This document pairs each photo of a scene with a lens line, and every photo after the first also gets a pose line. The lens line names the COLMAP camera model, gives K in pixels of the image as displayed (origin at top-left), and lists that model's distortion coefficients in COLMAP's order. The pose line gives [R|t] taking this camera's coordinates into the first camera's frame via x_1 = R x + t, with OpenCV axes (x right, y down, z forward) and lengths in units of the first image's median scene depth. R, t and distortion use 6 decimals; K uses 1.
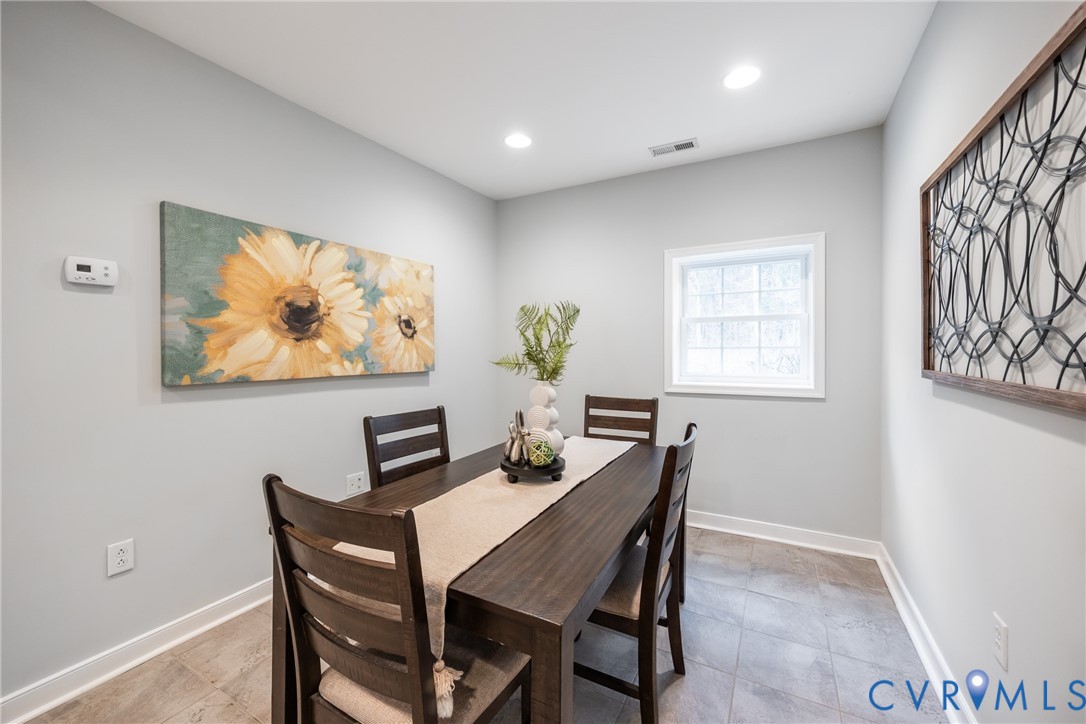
lens RADIAL K [[427.0, 0, 543.0], [0, 427.0, 362.0], [0, 0, 1]] dist [0.018321, -0.000028]
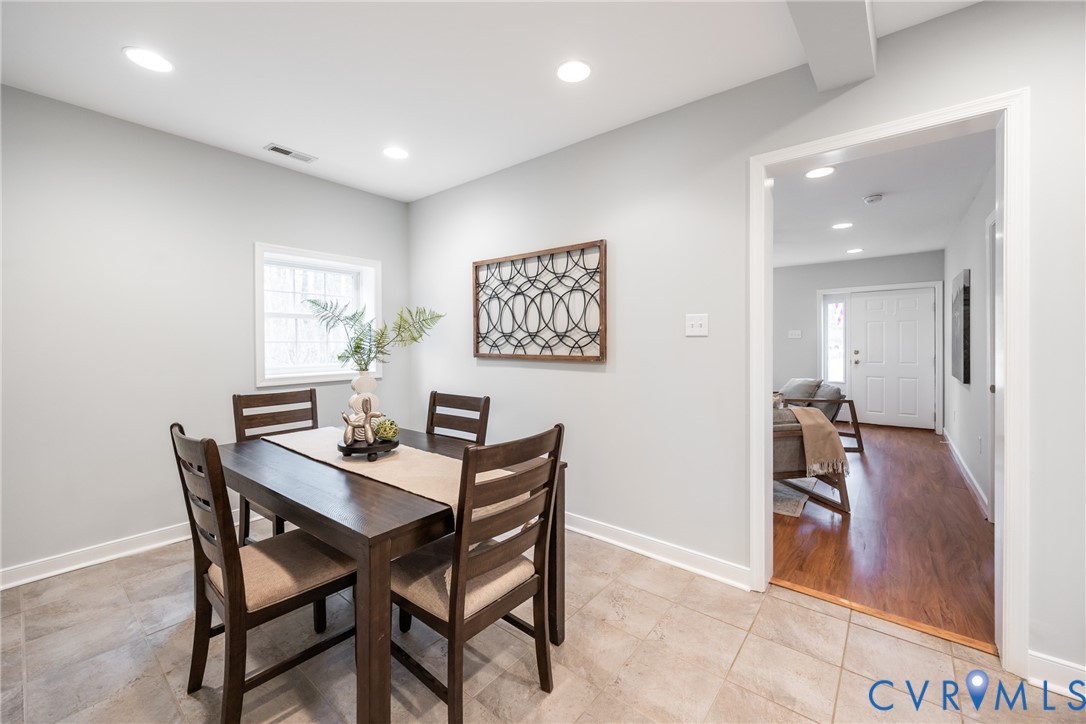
lens RADIAL K [[431.4, 0, 545.9], [0, 431.4, 345.3], [0, 0, 1]] dist [-0.000494, -0.000028]
pose [[0.174888, -0.006908, 0.984564, -1.003863], [0.028262, 0.999599, 0.001994, -0.012482], [-0.984183, 0.027477, 0.175013, 0.322512]]
